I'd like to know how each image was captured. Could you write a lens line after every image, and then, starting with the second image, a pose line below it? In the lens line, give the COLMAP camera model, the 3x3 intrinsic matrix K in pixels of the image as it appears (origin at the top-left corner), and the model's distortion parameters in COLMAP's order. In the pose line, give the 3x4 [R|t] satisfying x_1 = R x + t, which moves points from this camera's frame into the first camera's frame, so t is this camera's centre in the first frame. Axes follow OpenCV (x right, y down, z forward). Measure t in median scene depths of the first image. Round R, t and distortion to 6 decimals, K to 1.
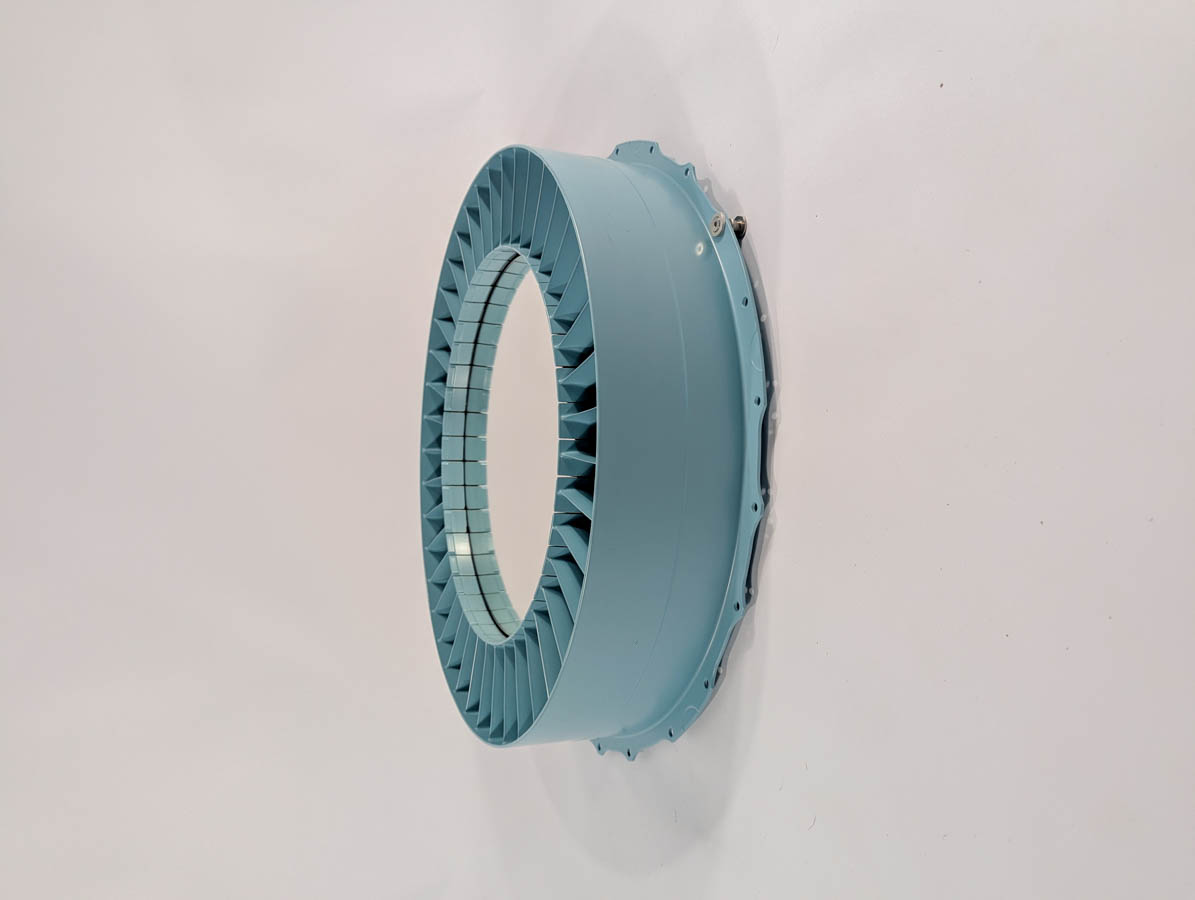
lens RADIAL K [[852.0, 0, 601.1], [0, 852.0, 443.9], [0, 0, 1]] dist [0.025620, -0.021152]
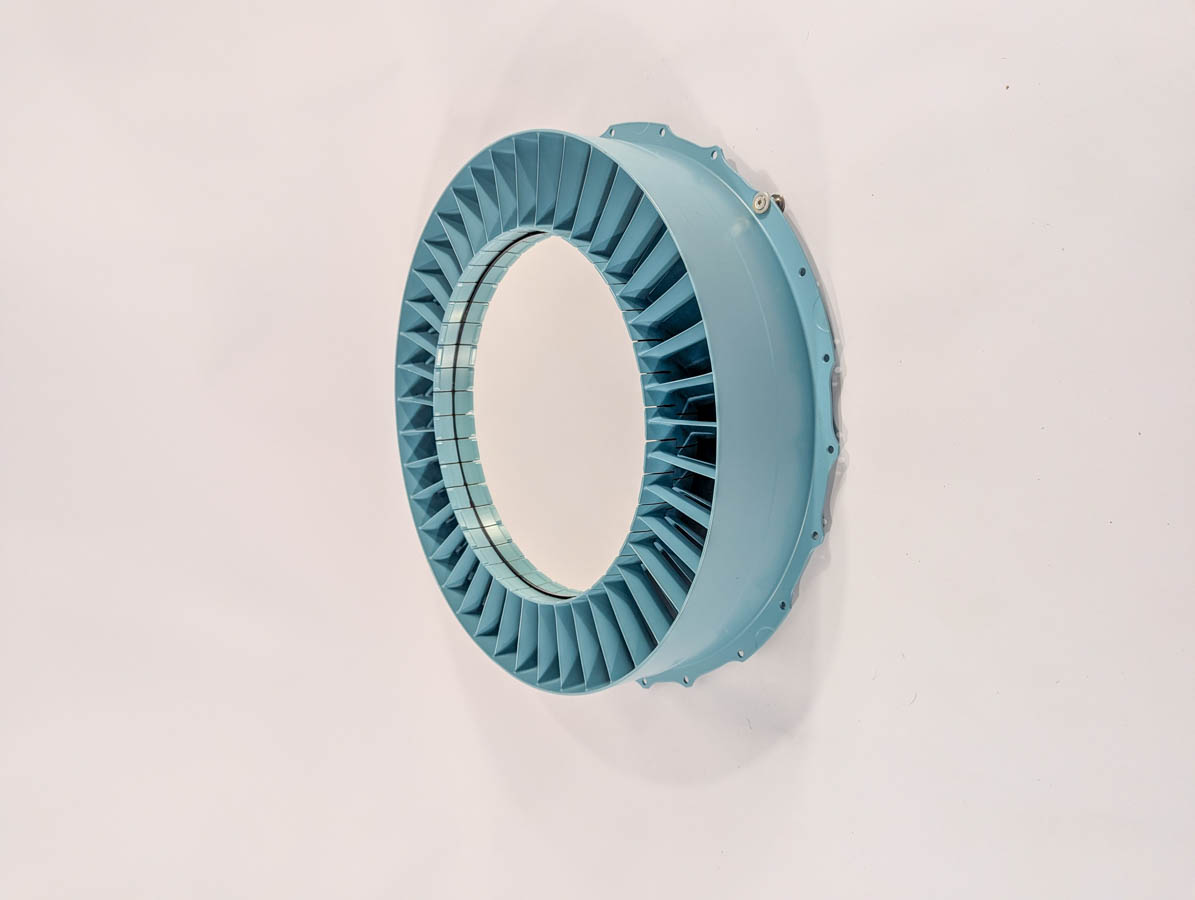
lens RADIAL K [[852.0, 0, 582.0], [0, 852.0, 460.8], [0, 0, 1]] dist [0.025620, -0.021152]
pose [[0.965906, -0.107923, 0.235324, -0.345602], [0.091764, 0.992674, 0.078600, -0.027299], [-0.242083, -0.054326, 0.968734, -0.041568]]
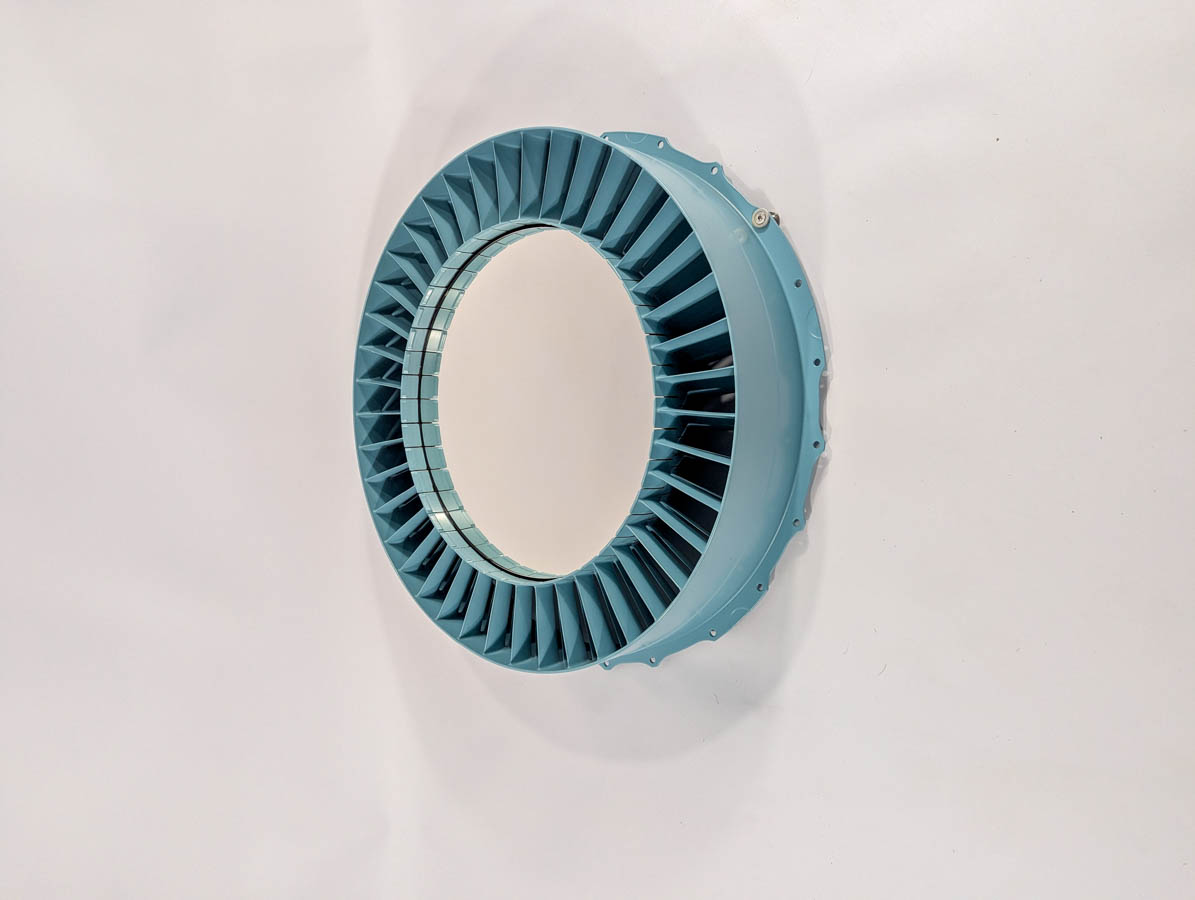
lens RADIAL K [[852.0, 0, 579.1], [0, 852.0, 455.0], [0, 0, 1]] dist [0.025620, -0.021152]
pose [[0.906449, -0.056712, 0.418490, -0.560703], [0.030509, 0.997147, 0.069047, -0.008771], [-0.421211, -0.049820, 0.905593, -0.017721]]
